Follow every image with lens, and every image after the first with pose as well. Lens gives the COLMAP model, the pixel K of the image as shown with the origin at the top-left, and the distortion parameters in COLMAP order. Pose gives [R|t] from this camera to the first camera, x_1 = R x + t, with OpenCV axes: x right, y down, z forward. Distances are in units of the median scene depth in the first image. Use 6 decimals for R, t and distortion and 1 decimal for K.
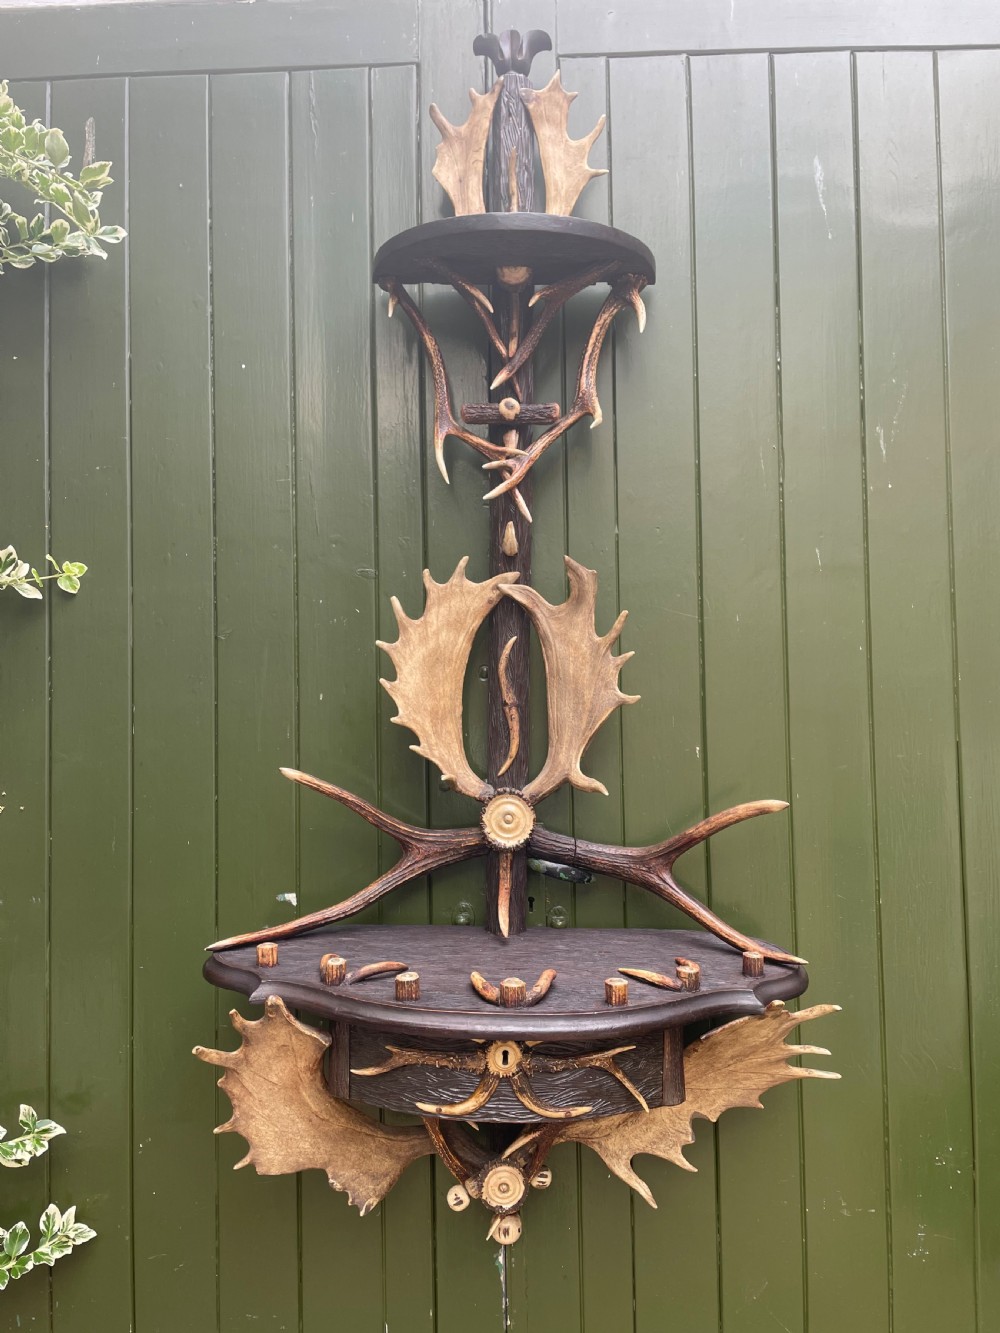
lens RADIAL K [[1014.6, 0, 508.4], [0, 1014.6, 666.7], [0, 0, 1]] dist [0.095993, -0.131362]
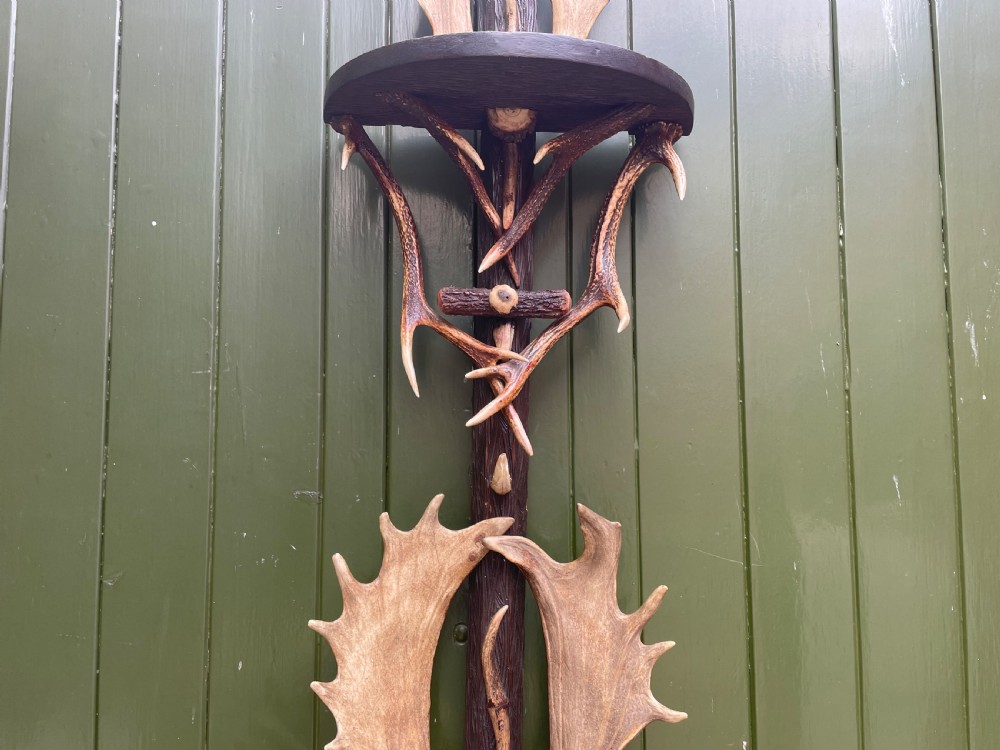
lens RADIAL K [[763.2, 0, 504.5], [0, 763.2, 369.4], [0, 0, 1]] dist [0.094906, -0.137202]
pose [[0.998990, 0.016223, 0.041914, -0.020227], [-0.014555, 0.999101, -0.039813, -0.178648], [-0.042522, 0.039163, 0.998328, 0.450949]]
